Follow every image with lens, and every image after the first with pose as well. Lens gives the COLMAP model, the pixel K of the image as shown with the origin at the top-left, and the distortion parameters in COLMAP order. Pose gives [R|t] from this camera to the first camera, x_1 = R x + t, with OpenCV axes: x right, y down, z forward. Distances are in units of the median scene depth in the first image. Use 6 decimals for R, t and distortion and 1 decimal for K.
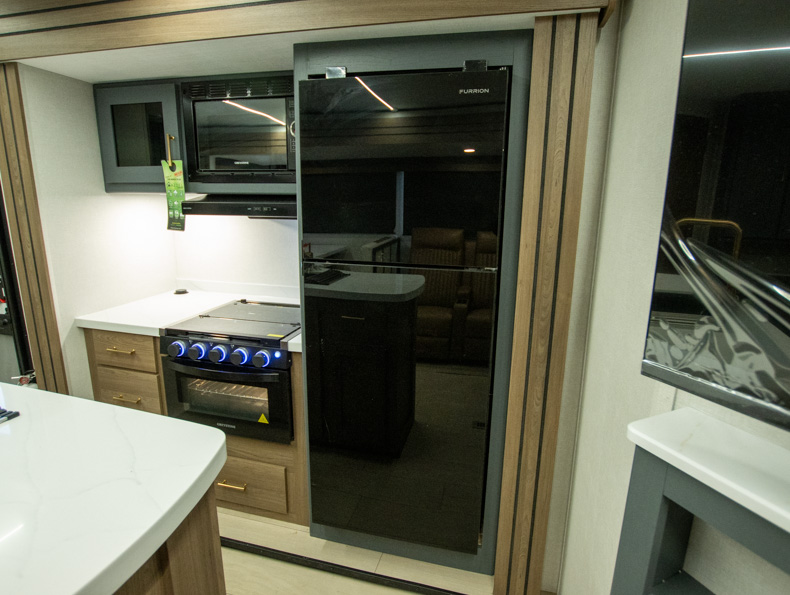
lens RADIAL K [[445.4, 0, 395.0], [0, 445.4, 293.8], [0, 0, 1]] dist [-0.027665, -0.000694]
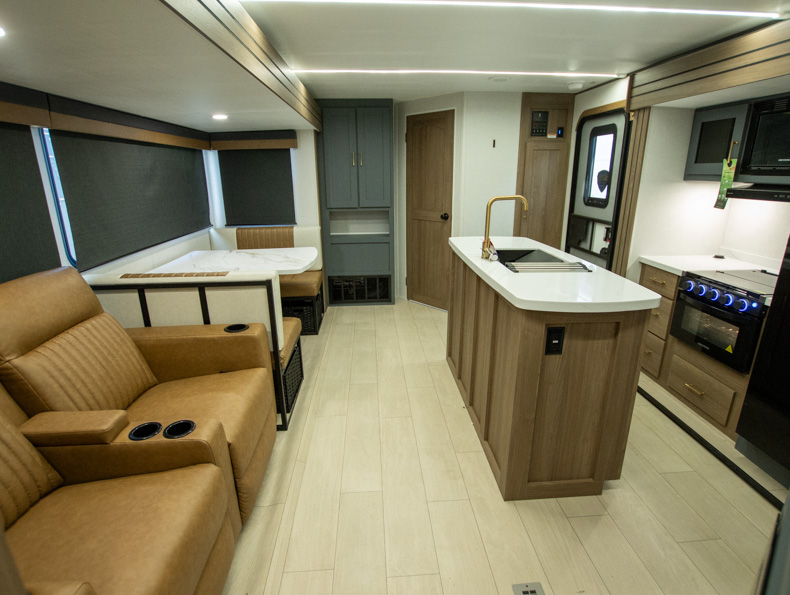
lens RADIAL K [[416.0, 0, 396.4], [0, 416.0, 299.5], [0, 0, 1]] dist [-0.028330, 0.000127]
pose [[0.313513, 0.266821, -0.911326, 0.469942], [-0.205022, 0.956095, 0.209397, 0.077639], [0.927187, 0.121193, 0.354453, -0.409434]]
